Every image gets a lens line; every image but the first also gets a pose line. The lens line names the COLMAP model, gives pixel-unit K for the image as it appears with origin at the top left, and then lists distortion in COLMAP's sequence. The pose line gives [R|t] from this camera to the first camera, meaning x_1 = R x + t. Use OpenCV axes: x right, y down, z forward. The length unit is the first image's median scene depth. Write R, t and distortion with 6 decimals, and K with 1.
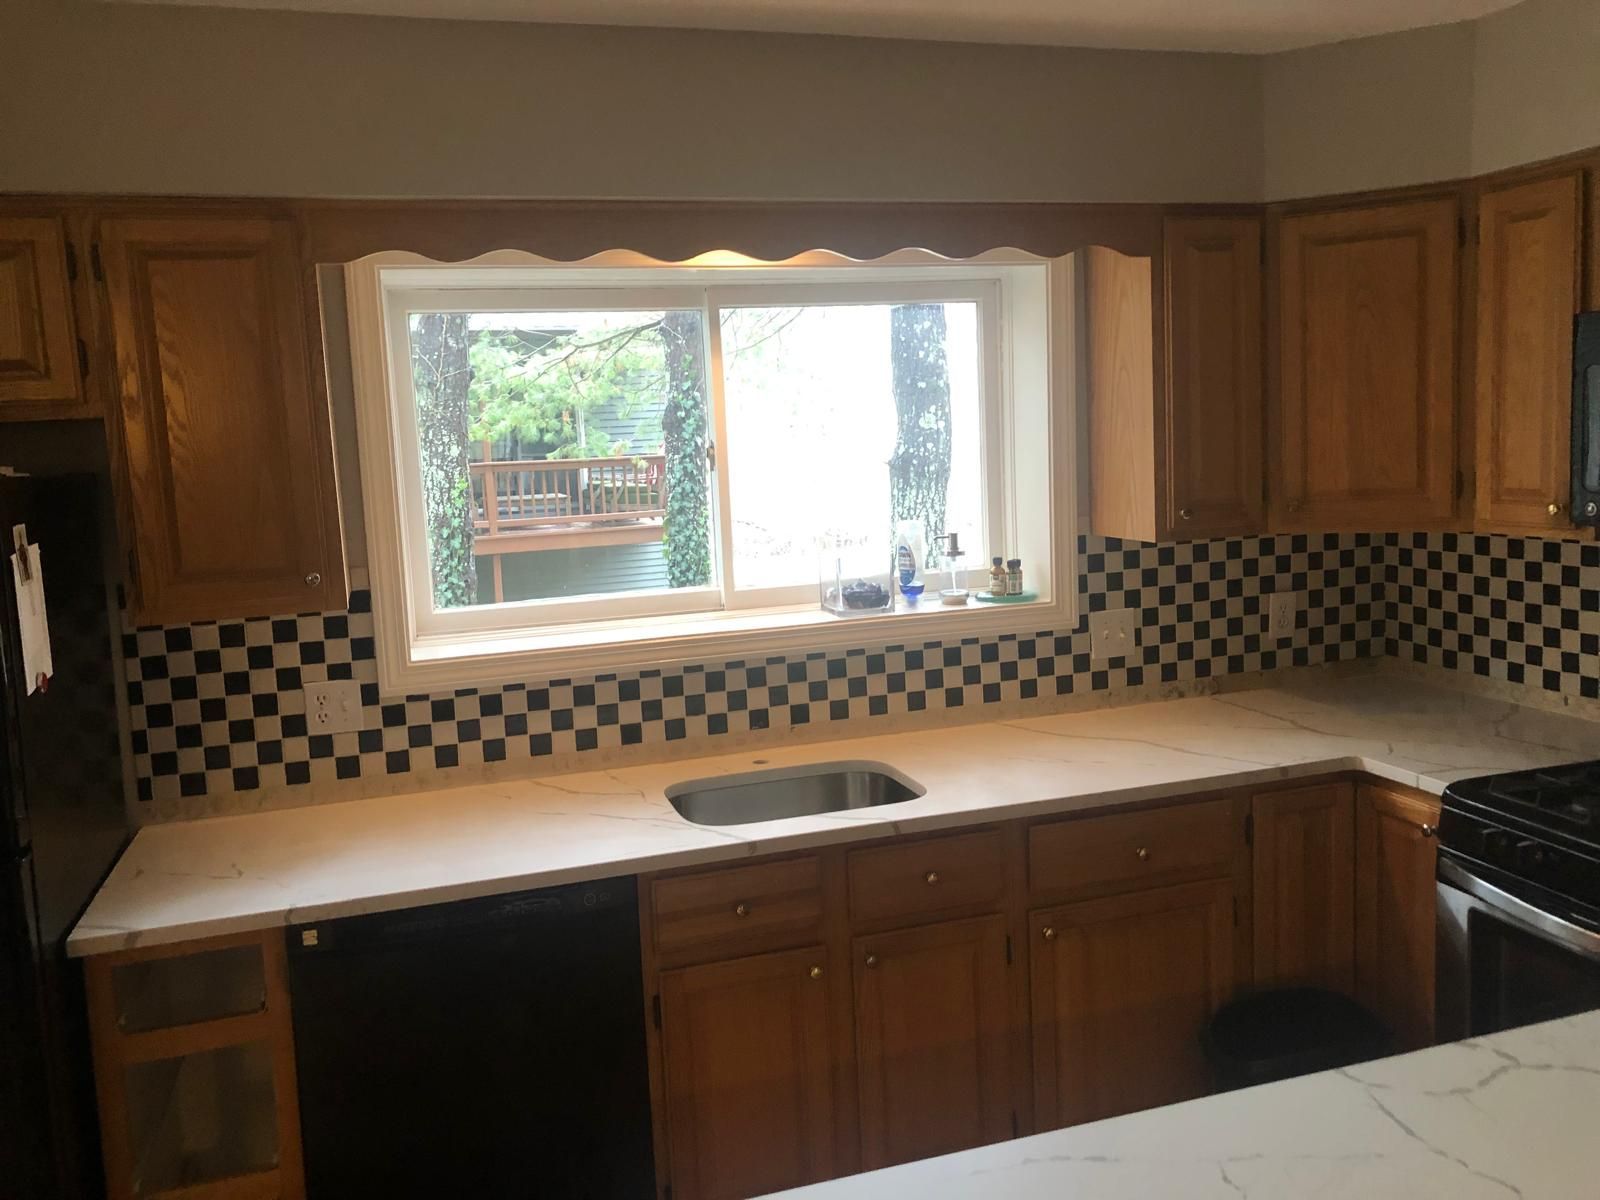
lens RADIAL K [[1315.0, 0, 802.8], [0, 1315.0, 574.6], [0, 0, 1]] dist [0.059275, -0.110764]
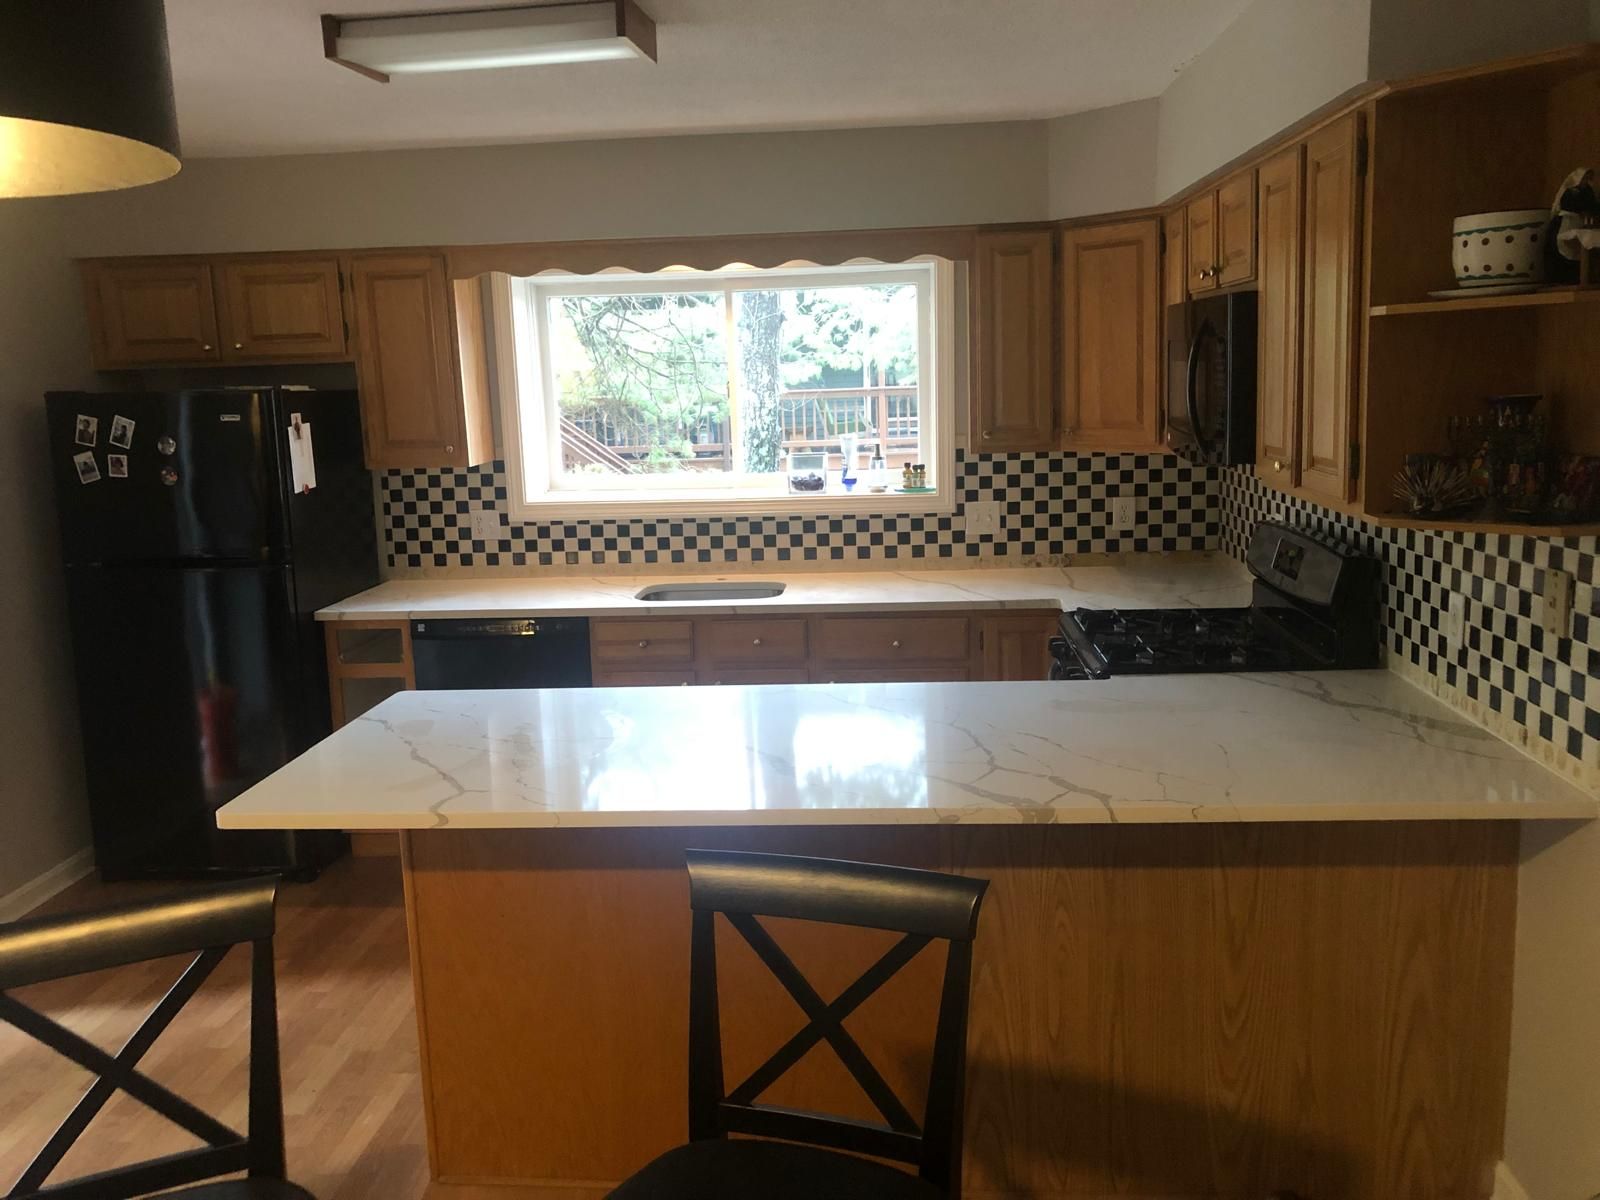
lens RADIAL K [[1315.0, 0, 800.0], [0, 1315.0, 586.5], [0, 0, 1]] dist [0.059275, -0.110764]
pose [[0.927859, 0.077384, -0.364815, 0.640055], [-0.053477, 0.995733, 0.075200, 0.023995], [0.369078, -0.050266, 0.928038, -0.460854]]
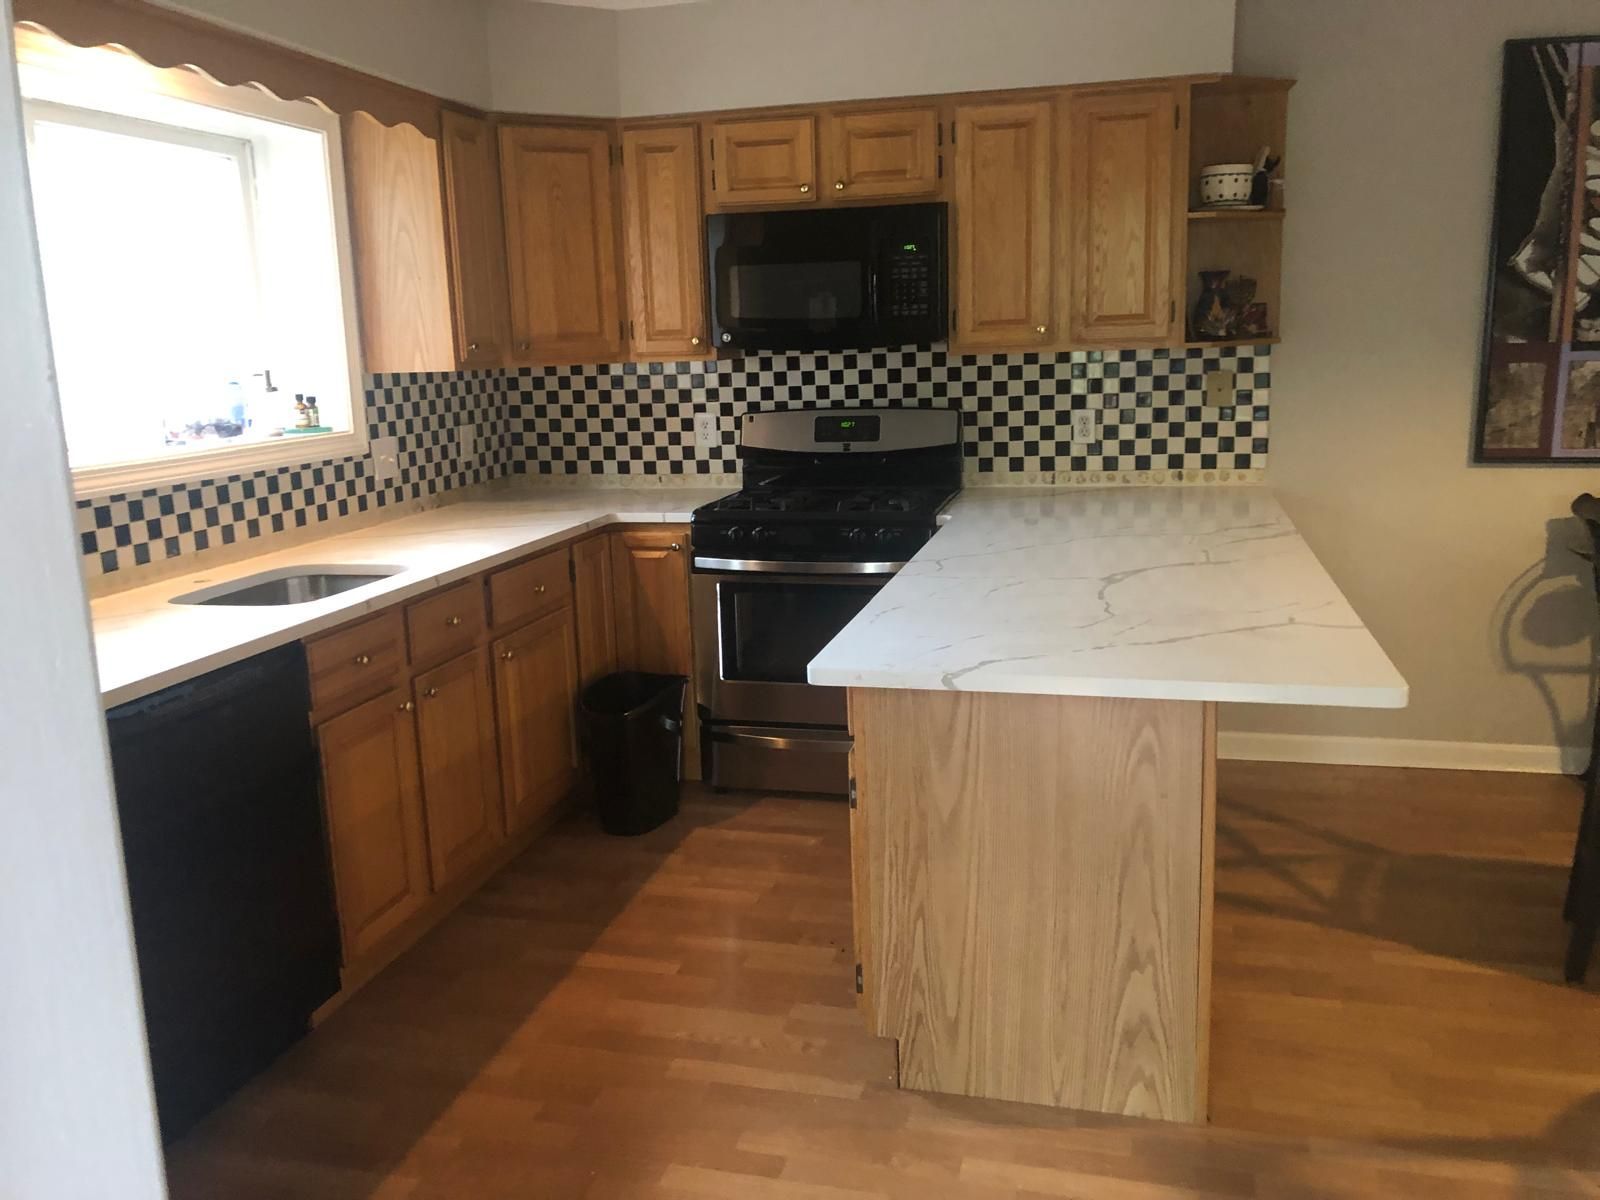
lens RADIAL K [[1315.0, 0, 823.2], [0, 1315.0, 589.5], [0, 0, 1]] dist [0.059275, -0.110764]
pose [[0.518135, -0.132647, 0.844950, -0.646156], [0.105264, 0.990280, 0.090913, 0.104904], [-0.848796, 0.041837, 0.527062, 0.040842]]
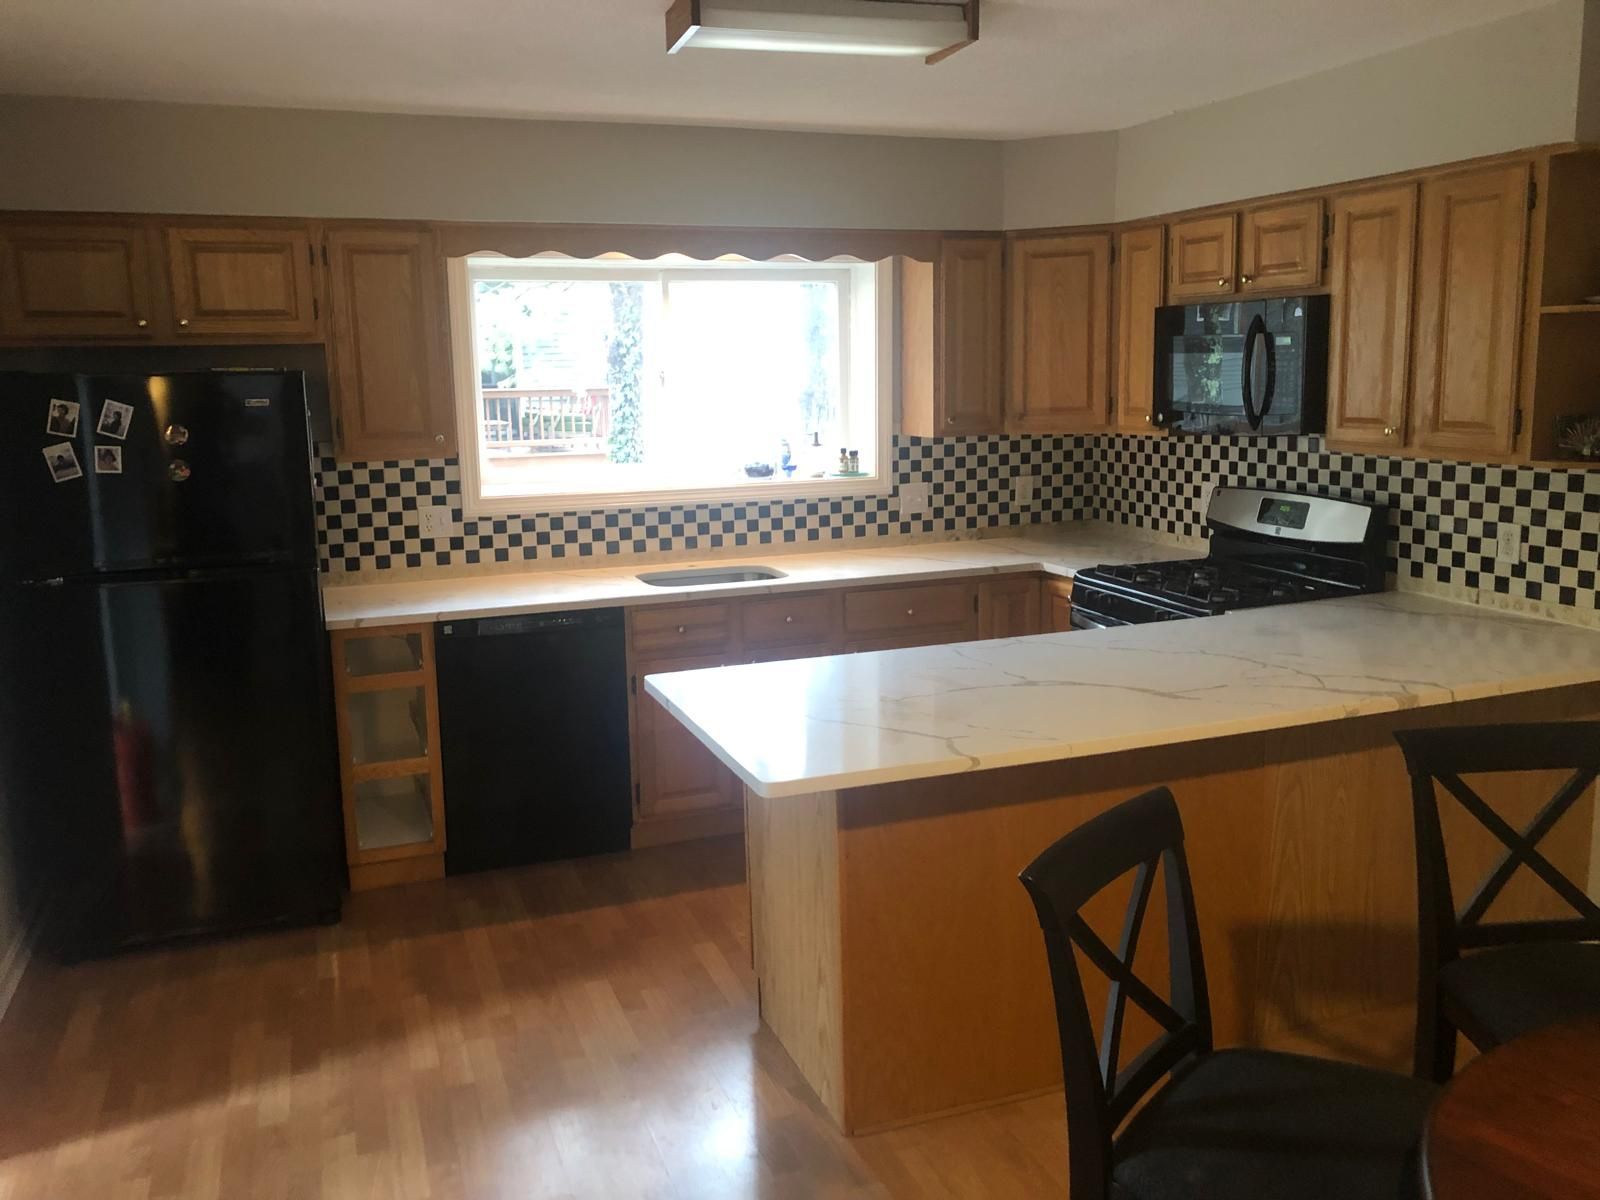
lens RADIAL K [[1315.0, 0, 804.9], [0, 1315.0, 589.9], [0, 0, 1]] dist [0.059275, -0.110764]
pose [[0.997877, 0.016153, 0.063097, 0.006048], [-0.019560, 0.998363, 0.053755, 0.079975], [-0.062125, -0.054875, 0.996559, -0.635627]]
